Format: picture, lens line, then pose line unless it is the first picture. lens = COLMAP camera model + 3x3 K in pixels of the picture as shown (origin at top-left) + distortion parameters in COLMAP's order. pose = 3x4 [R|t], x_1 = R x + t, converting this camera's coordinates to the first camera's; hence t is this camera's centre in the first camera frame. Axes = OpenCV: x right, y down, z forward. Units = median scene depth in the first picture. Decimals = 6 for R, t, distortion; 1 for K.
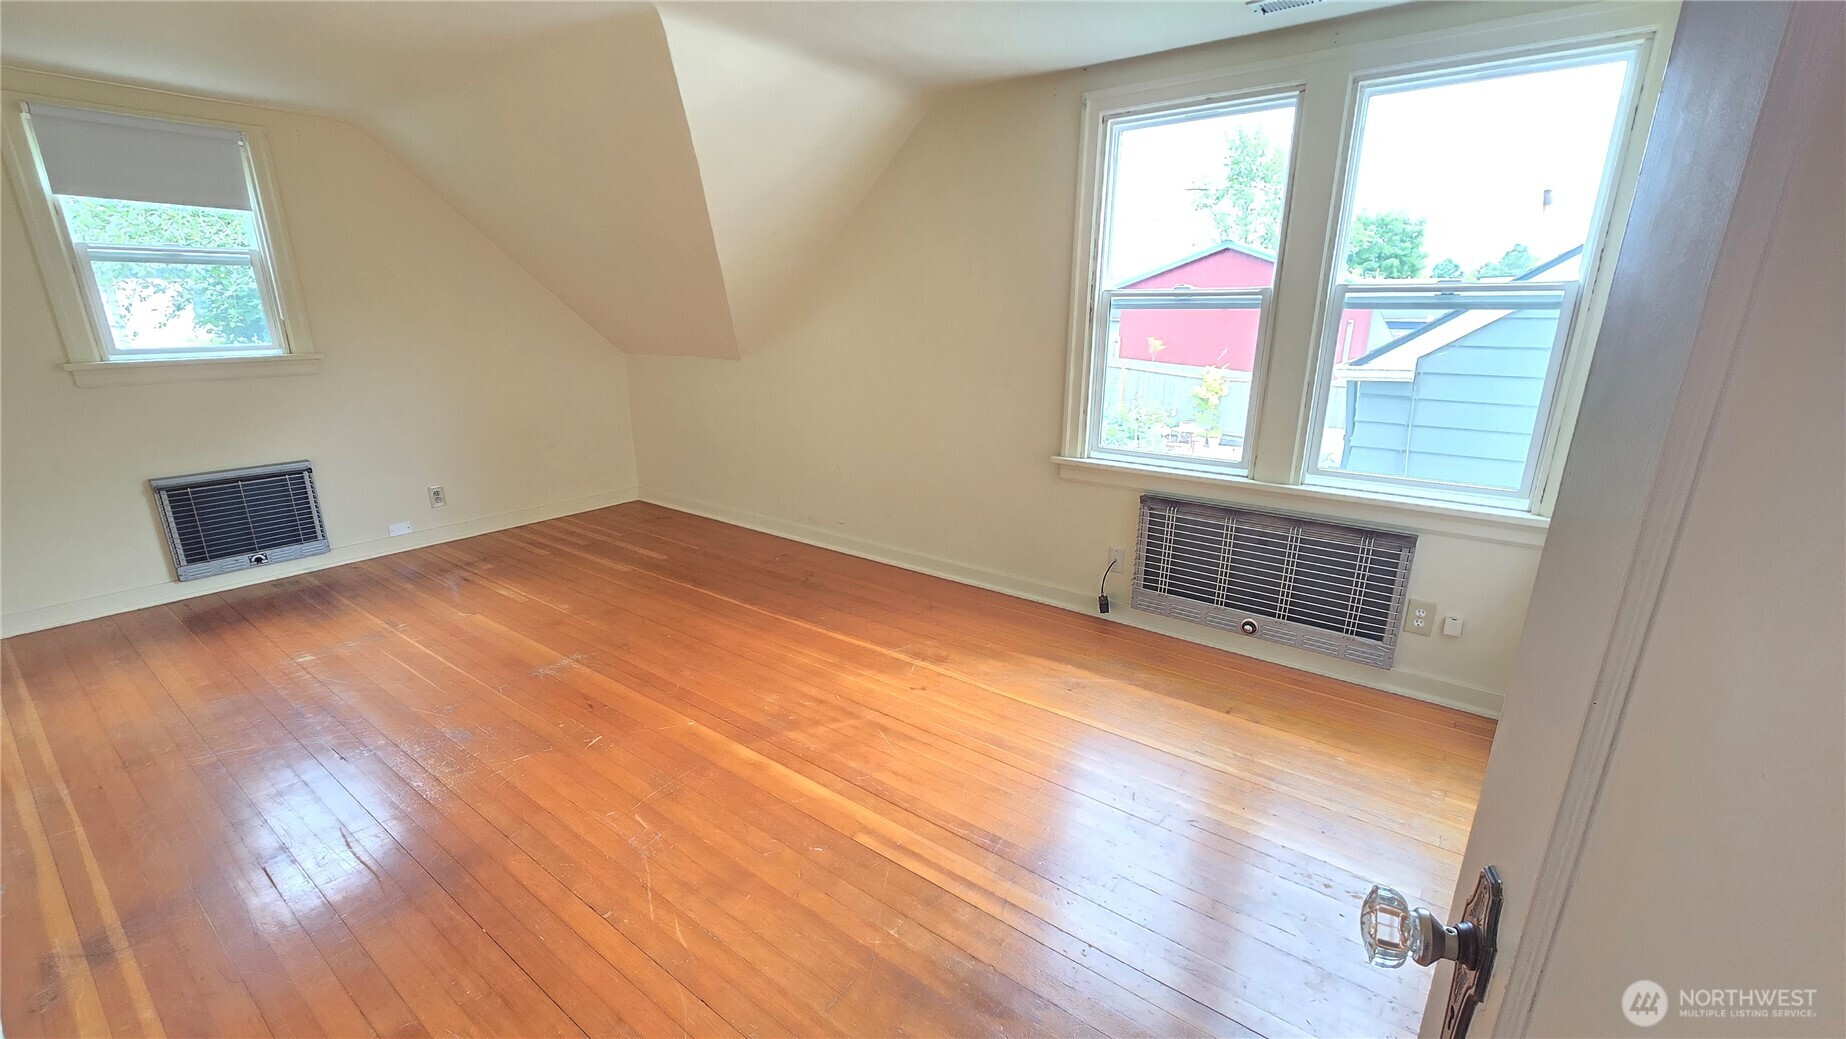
lens RADIAL K [[761.0, 0, 916.5], [0, 761.0, 532.5], [0, 0, 1]] dist [0.000493, -0.000743]
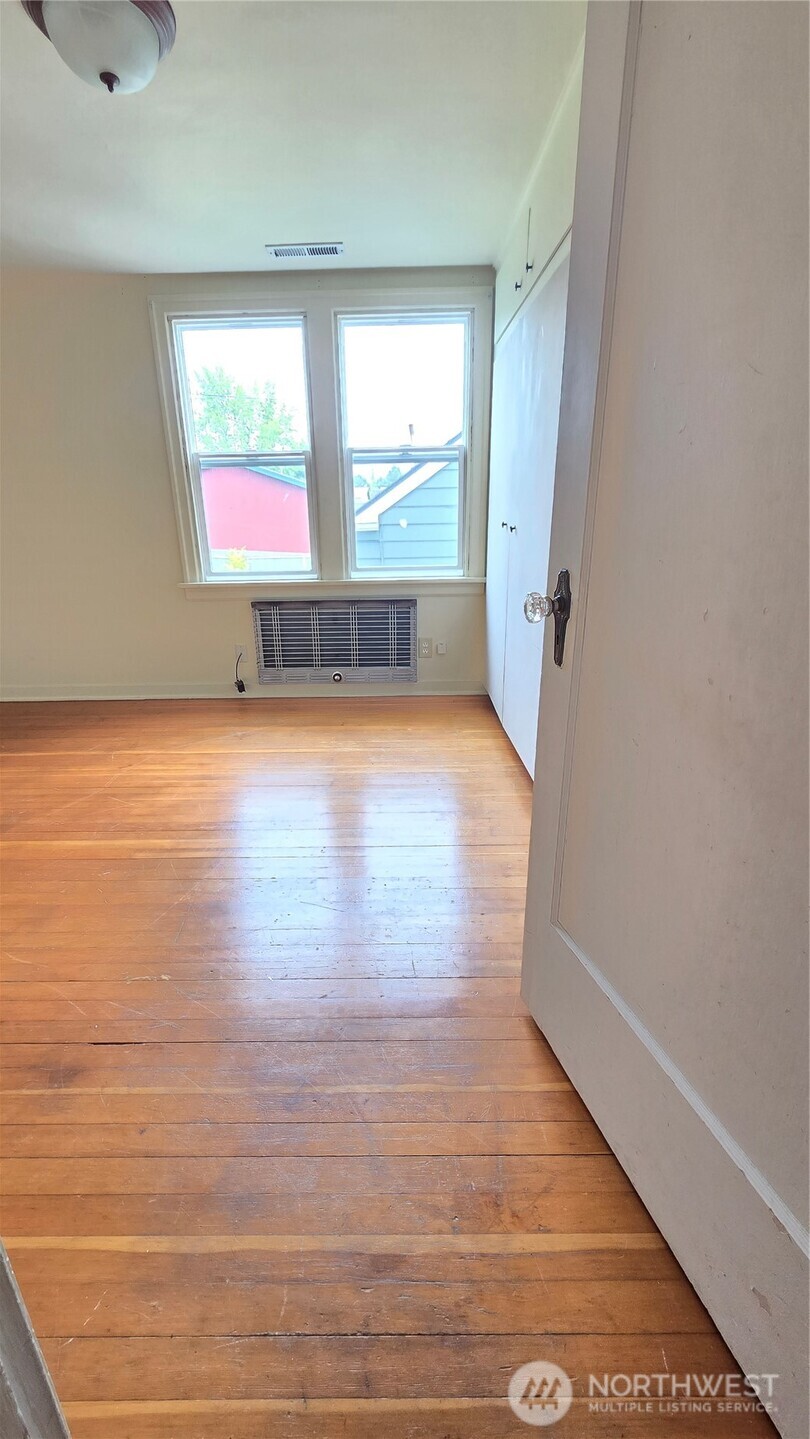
lens RADIAL K [[593.2, 0, 396.4], [0, 593.2, 718.9], [0, 0, 1]] dist [0.000493, -0.000743]
pose [[0.798110, -0.214547, 0.563018, -0.177025], [0.191078, 0.976345, 0.101188, 0.116110], [-0.571410, 0.026821, 0.820226, -0.061263]]
